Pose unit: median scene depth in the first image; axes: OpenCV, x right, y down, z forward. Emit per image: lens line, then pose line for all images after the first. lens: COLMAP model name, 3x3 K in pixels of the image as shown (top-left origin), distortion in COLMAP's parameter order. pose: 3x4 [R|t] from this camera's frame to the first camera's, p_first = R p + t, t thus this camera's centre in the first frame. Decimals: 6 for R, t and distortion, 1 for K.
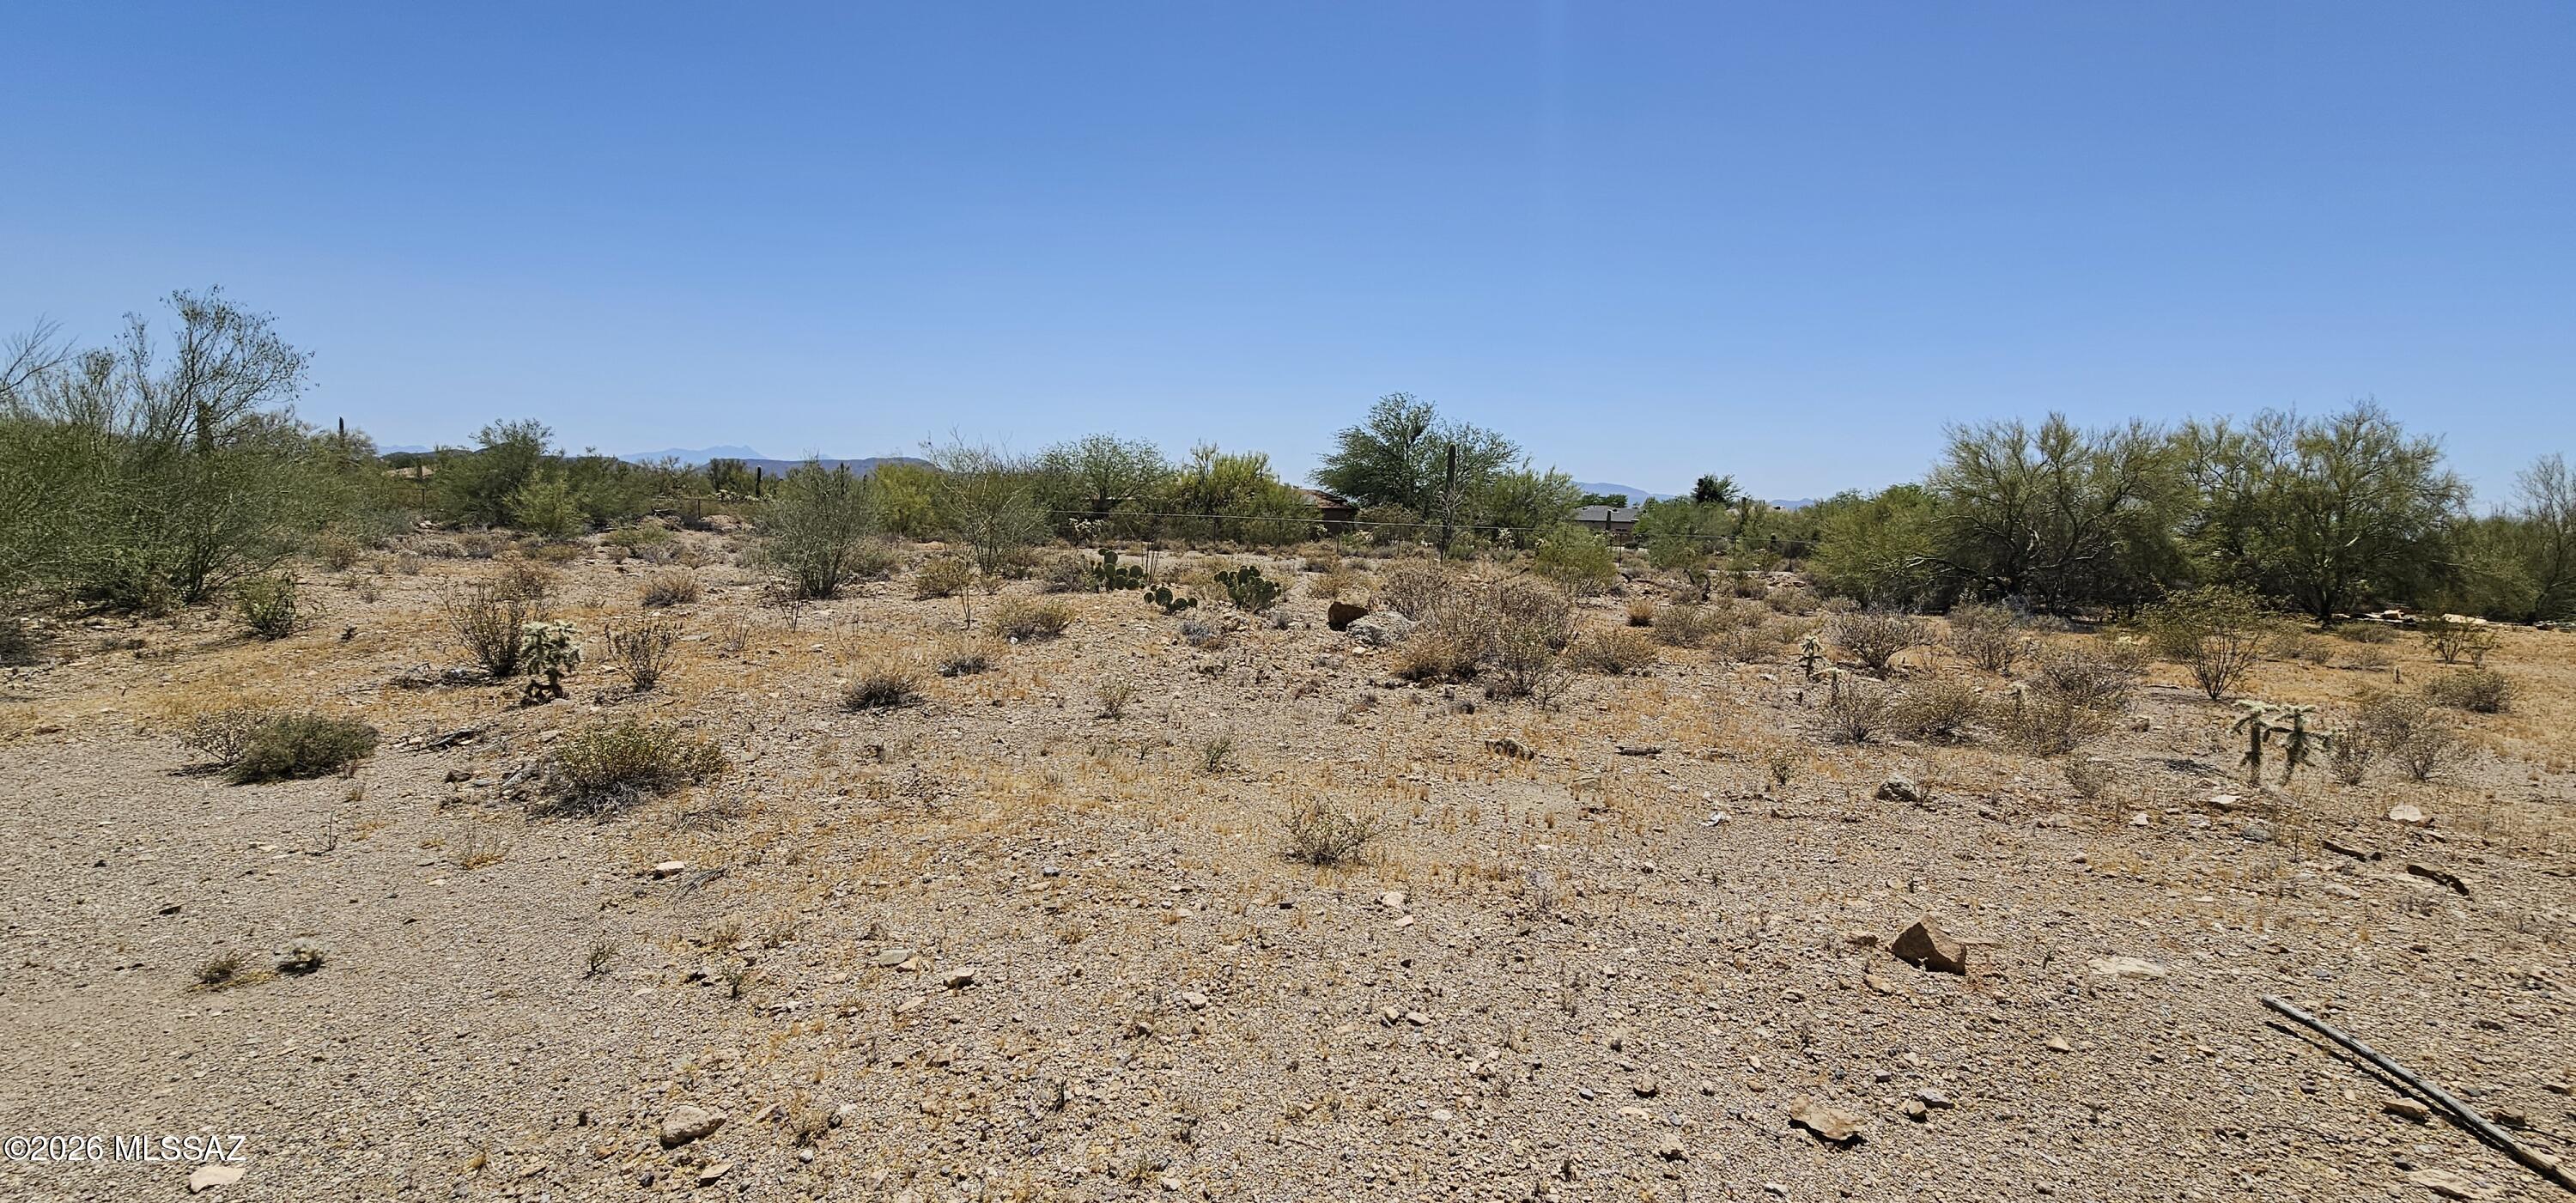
lens RADIAL K [[1056.1, 0, 1288.7], [0, 1056.1, 609.4], [0, 0, 1]] dist [-0.000994, 0.001111]
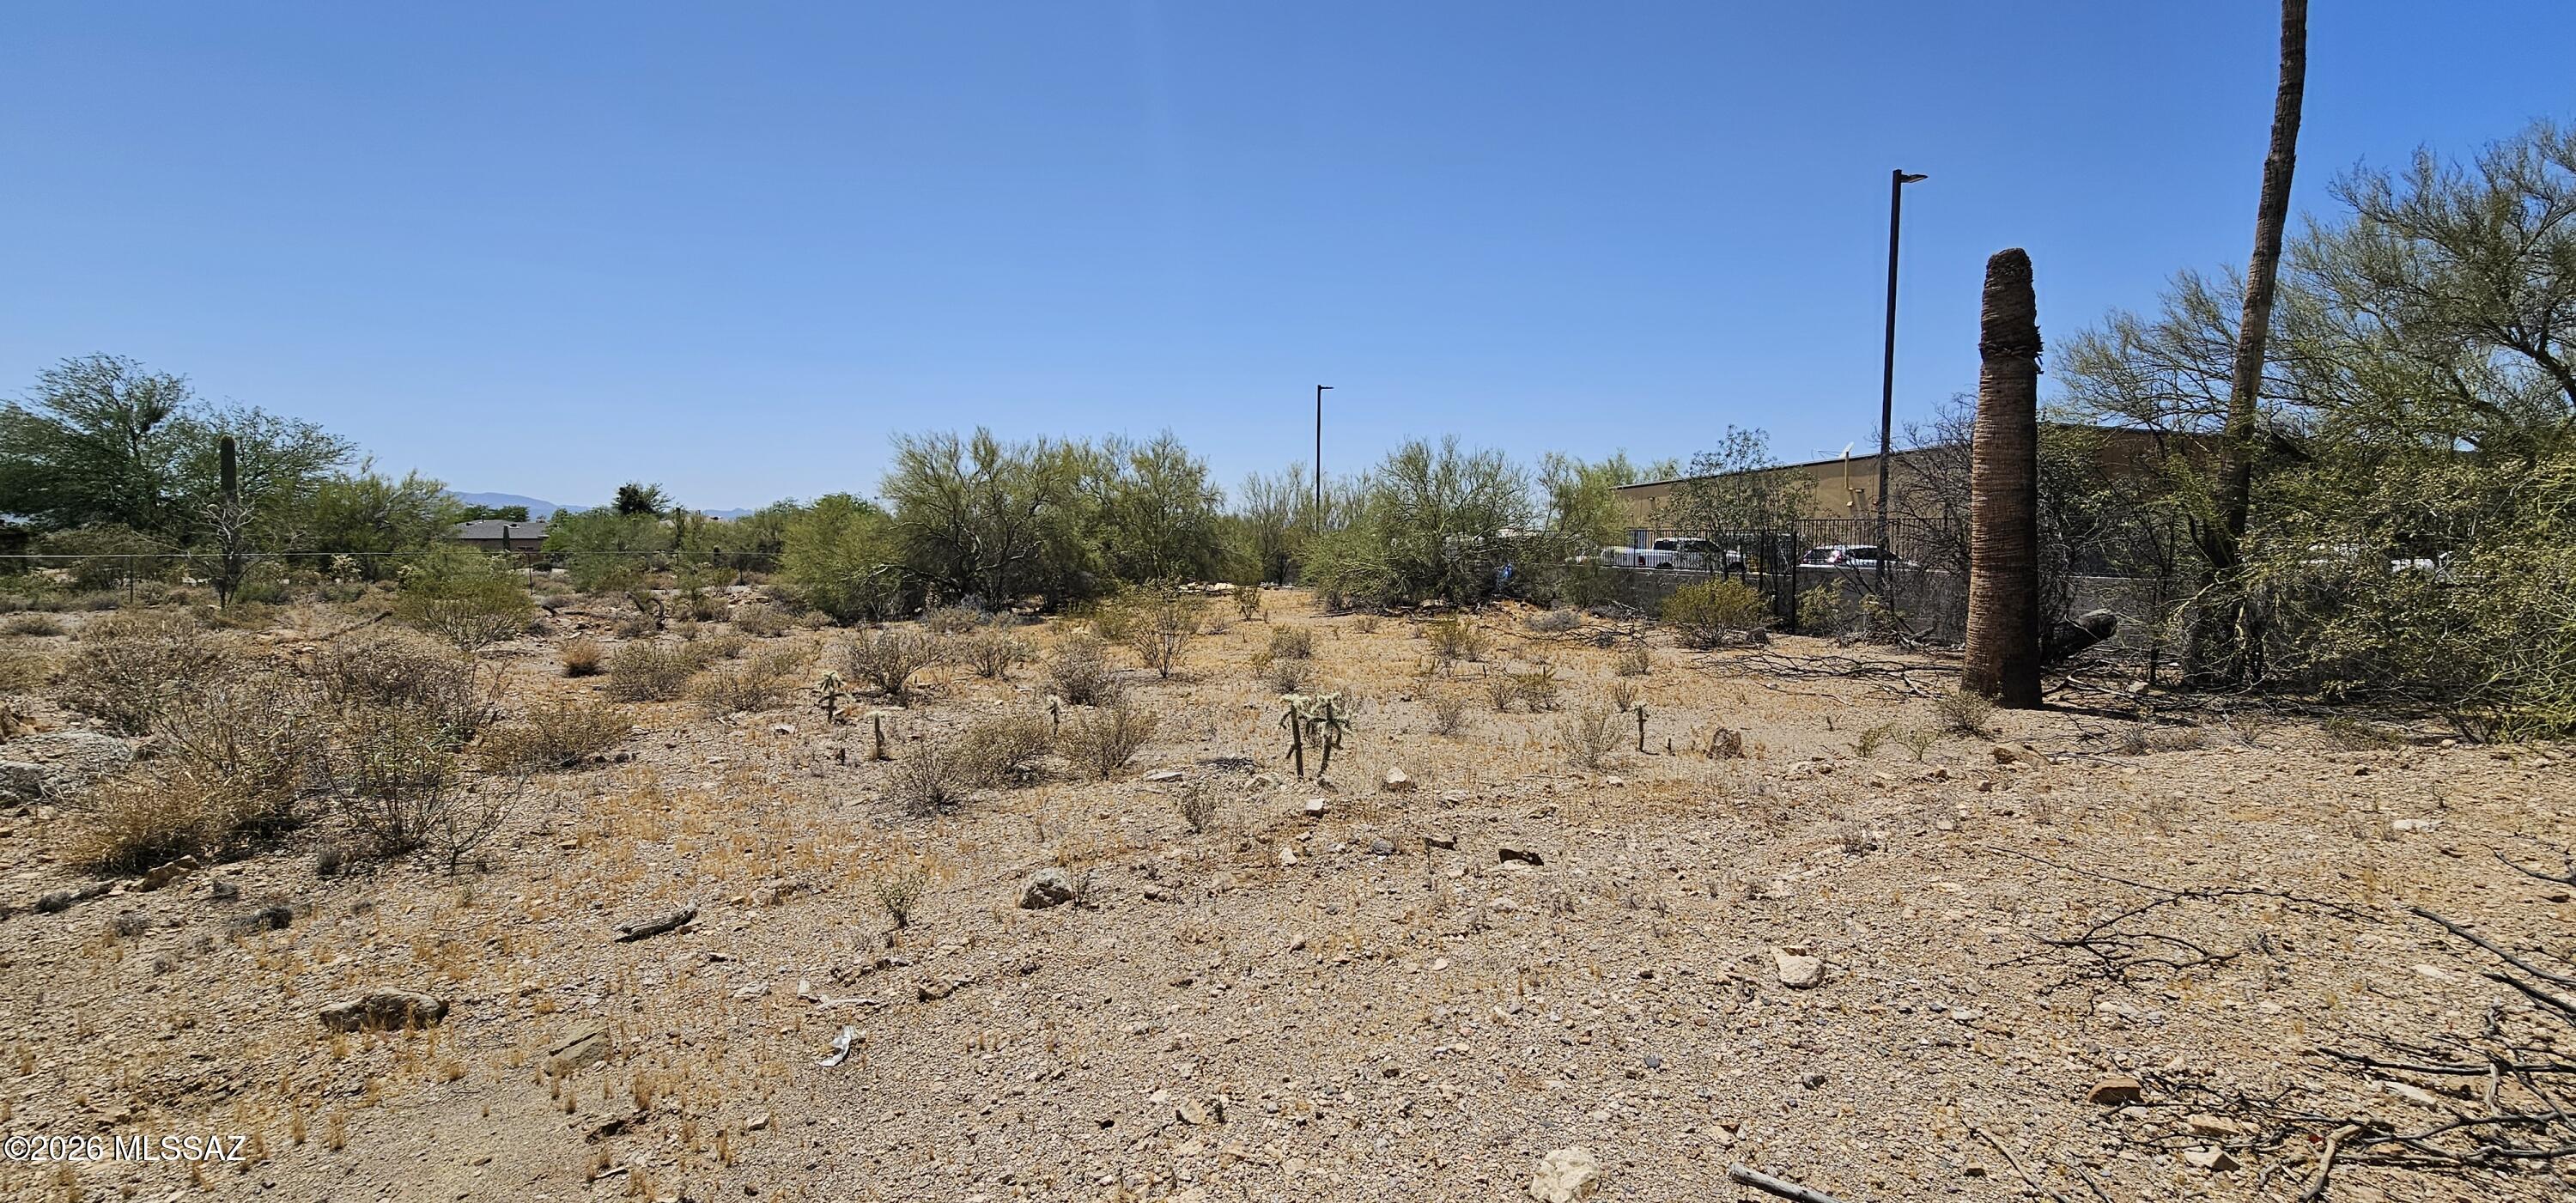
lens RADIAL K [[1056.1, 0, 1284.7], [0, 1056.1, 601.4], [0, 0, 1]] dist [-0.000994, 0.001111]
pose [[0.598246, -0.083529, 0.796947, 0.018692], [0.096524, 0.994822, 0.031810, -0.008442], [-0.795478, 0.057895, 0.603211, 0.080234]]
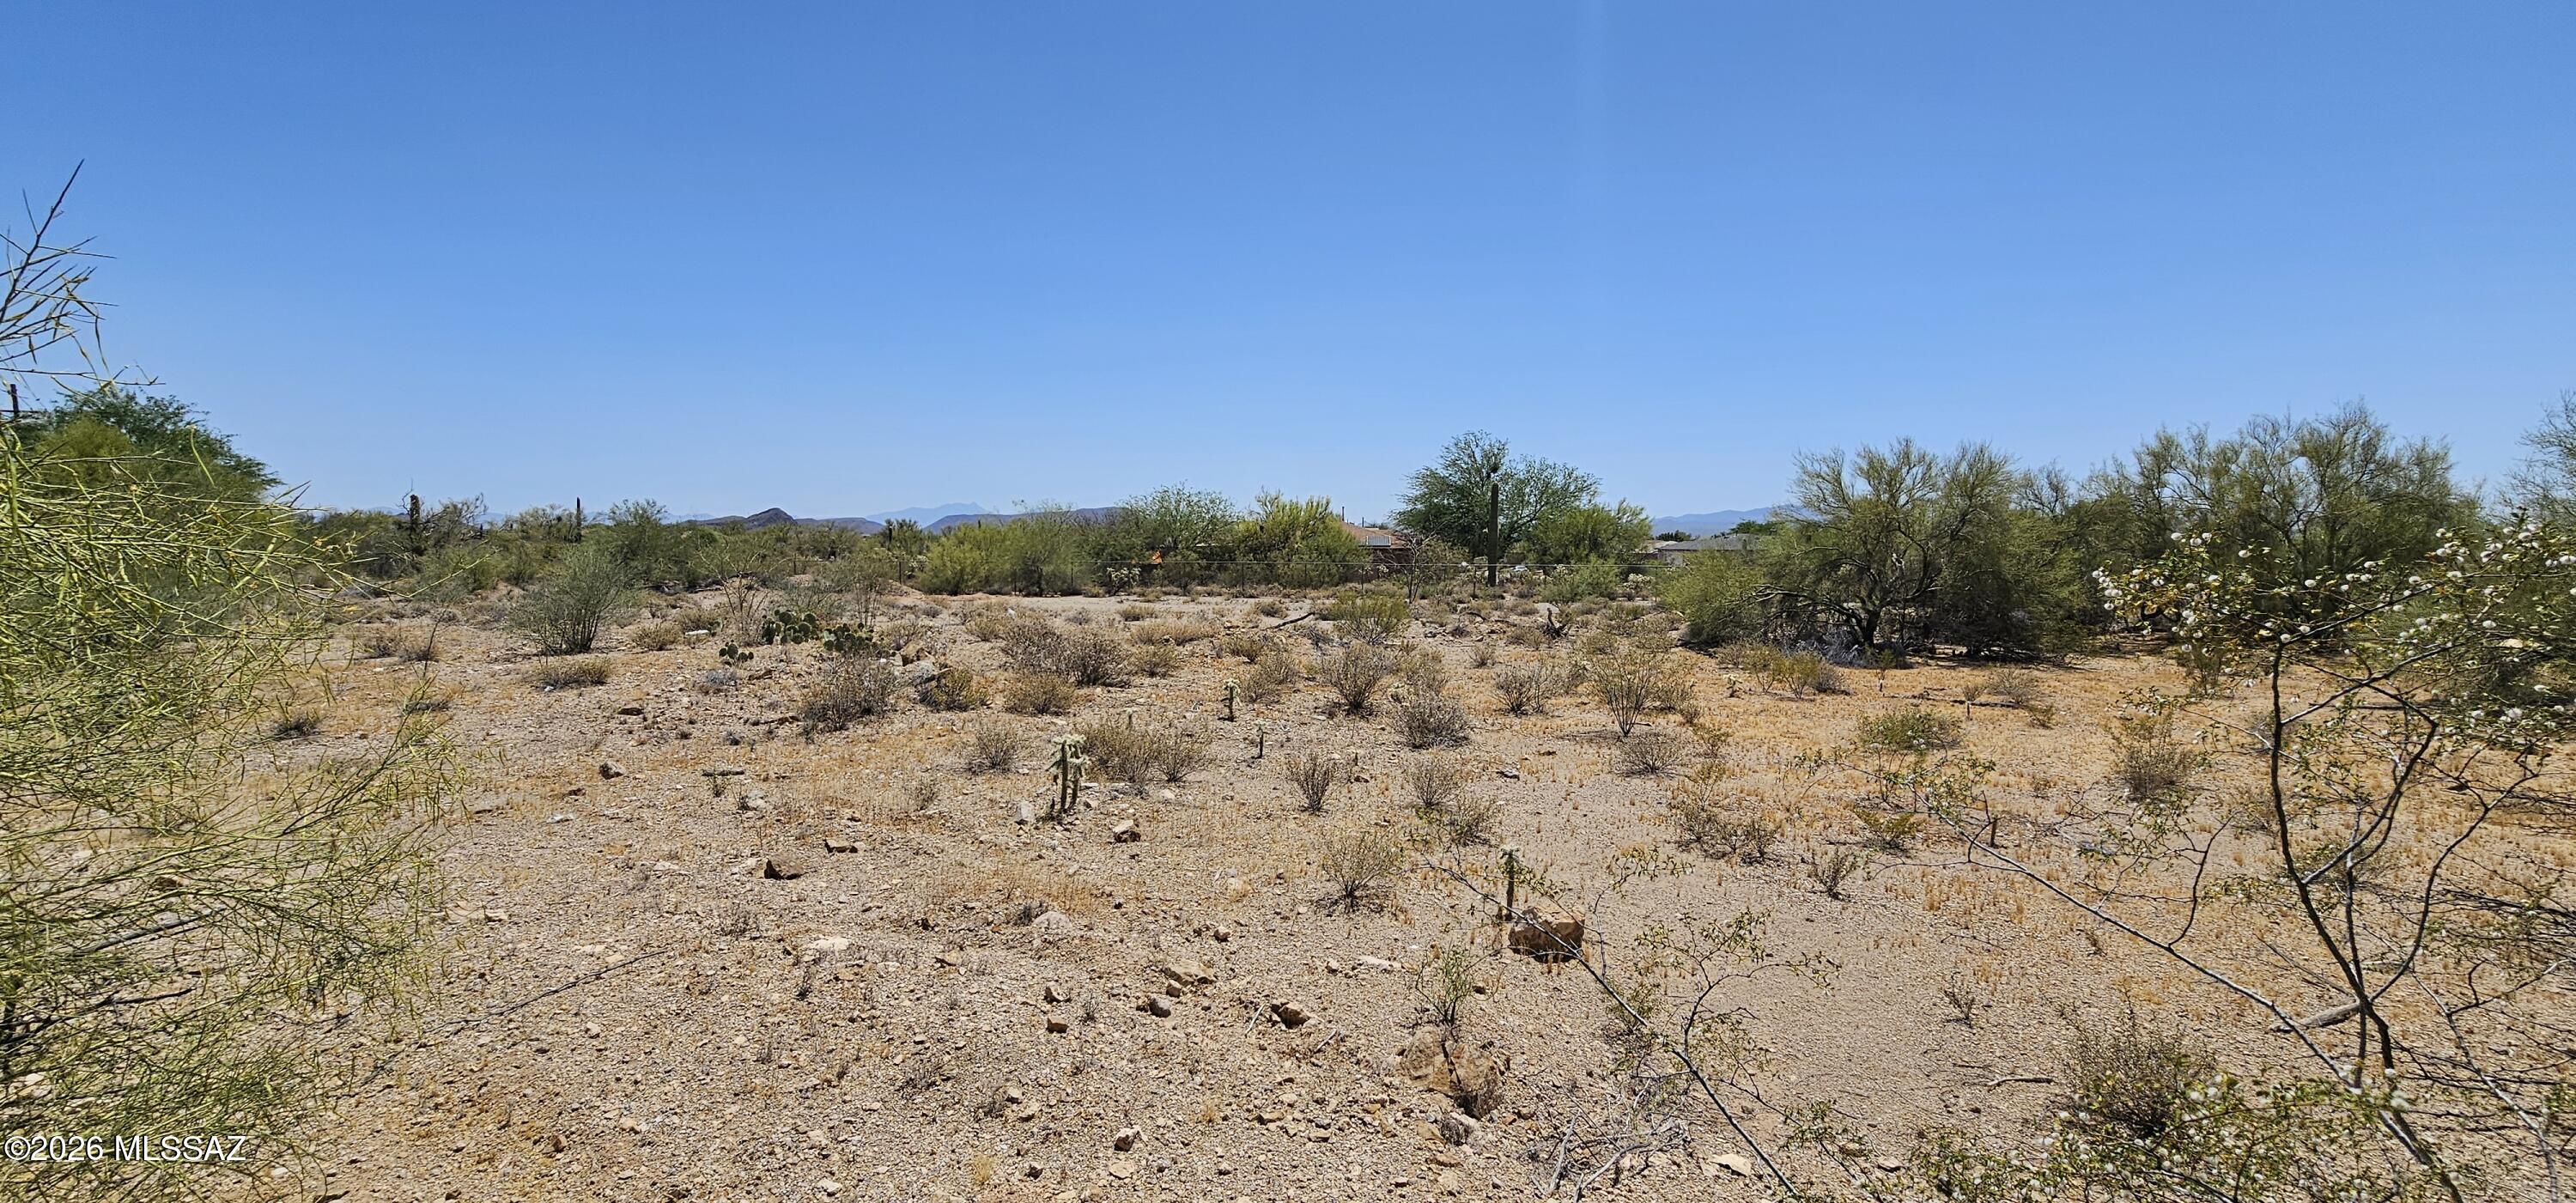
lens RADIAL K [[1056.1, 0, 1280.5], [0, 1056.1, 620.0], [0, 0, 1]] dist [-0.000994, 0.001111]
pose [[0.981090, -0.018117, -0.192700, 0.296434], [0.013128, 0.999546, -0.027133, -0.003295], [0.193104, 0.024091, 0.980883, -0.036557]]
